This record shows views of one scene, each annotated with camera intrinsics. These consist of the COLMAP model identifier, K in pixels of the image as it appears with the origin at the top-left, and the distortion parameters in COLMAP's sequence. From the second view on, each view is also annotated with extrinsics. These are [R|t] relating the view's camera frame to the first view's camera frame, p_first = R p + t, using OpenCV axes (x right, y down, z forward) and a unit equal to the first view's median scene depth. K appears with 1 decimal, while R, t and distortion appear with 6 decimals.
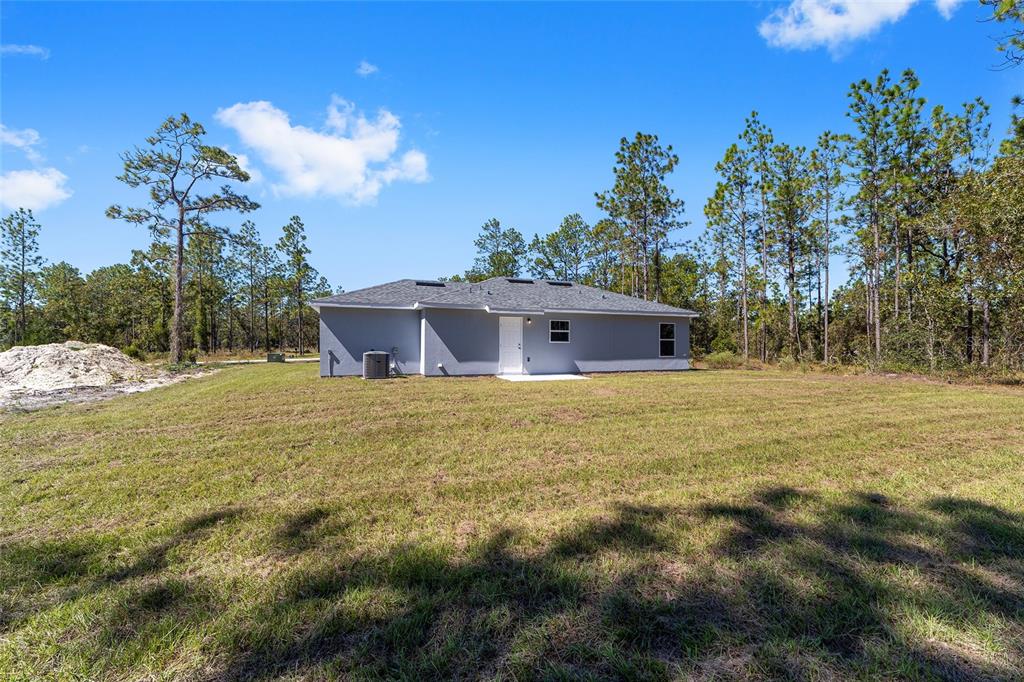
lens RADIAL K [[422.3, 0, 516.7], [0, 422.3, 344.4], [0, 0, 1]] dist [-0.014032, 0.007417]
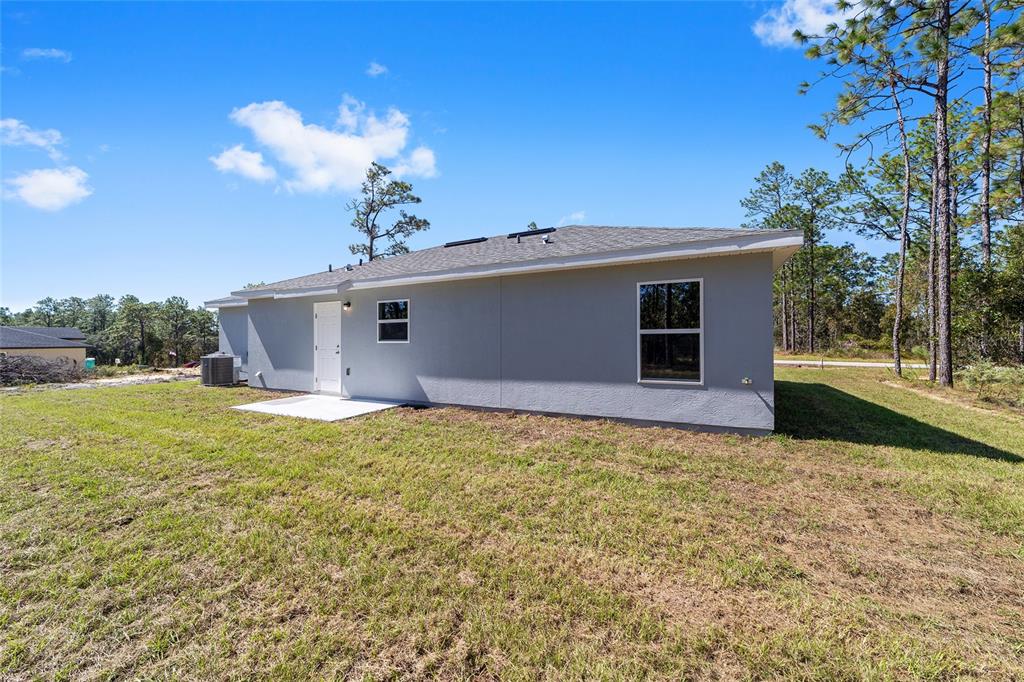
lens RADIAL K [[397.8, 0, 495.0], [0, 397.8, 352.1], [0, 0, 1]] dist [-0.021328, 0.009391]
pose [[0.644421, 0.014946, -0.764525, 0.365199], [0.006865, 0.999656, 0.025330, -0.002717], [0.764640, -0.021572, 0.644097, 0.497011]]
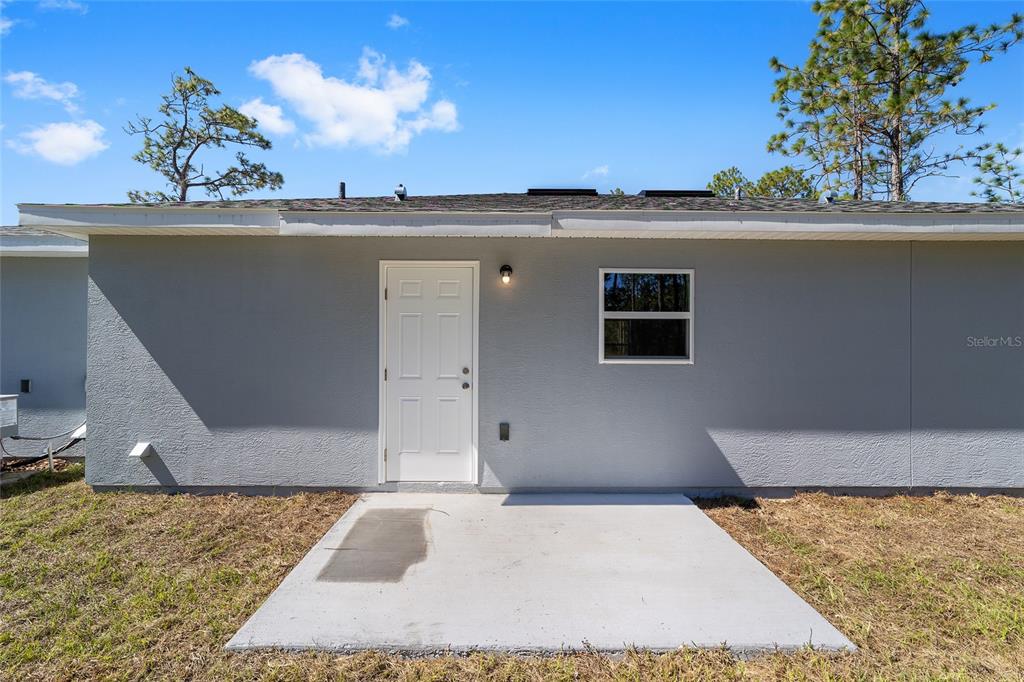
lens RADIAL K [[410.1, 0, 504.9], [0, 410.1, 345.3], [0, 0, 1]] dist [-0.022545, 0.010900]
pose [[0.931837, 0.000531, -0.362877, 0.071566], [0.000124, 0.999998, 0.001783, -0.009402], [0.362877, -0.001706, 0.931835, 0.483119]]
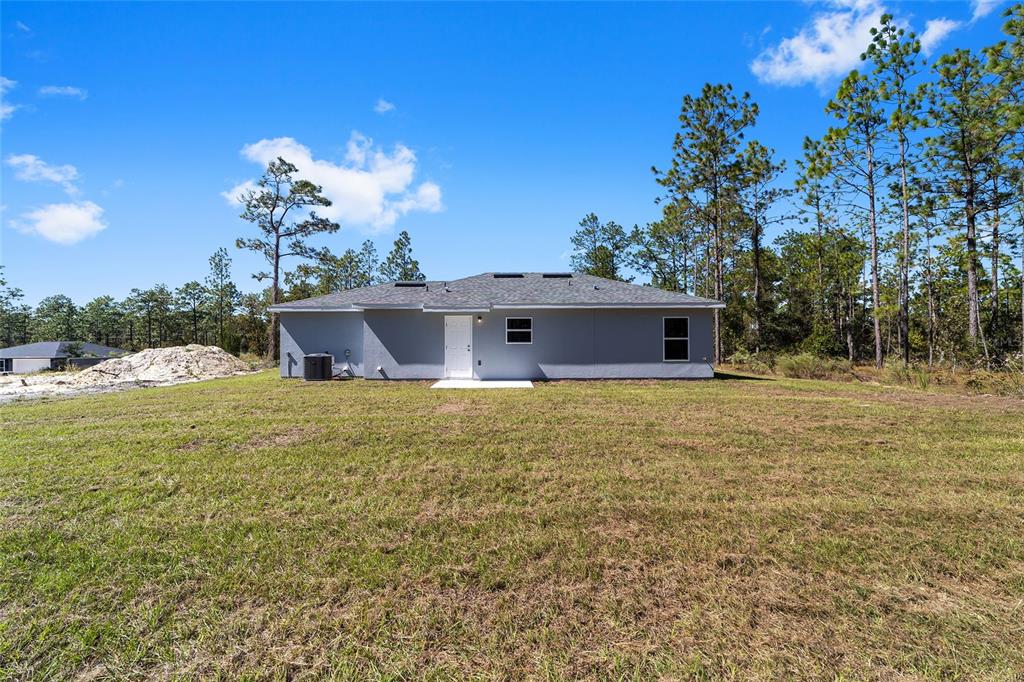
lens RADIAL K [[410.1, 0, 504.9], [0, 410.1, 345.3], [0, 0, 1]] dist [-0.022545, 0.010900]
pose [[0.930907, -0.004789, -0.365224, 0.243458], [0.006273, 0.999976, 0.002877, -0.002087], [0.365202, -0.004969, 0.930915, 0.135534]]
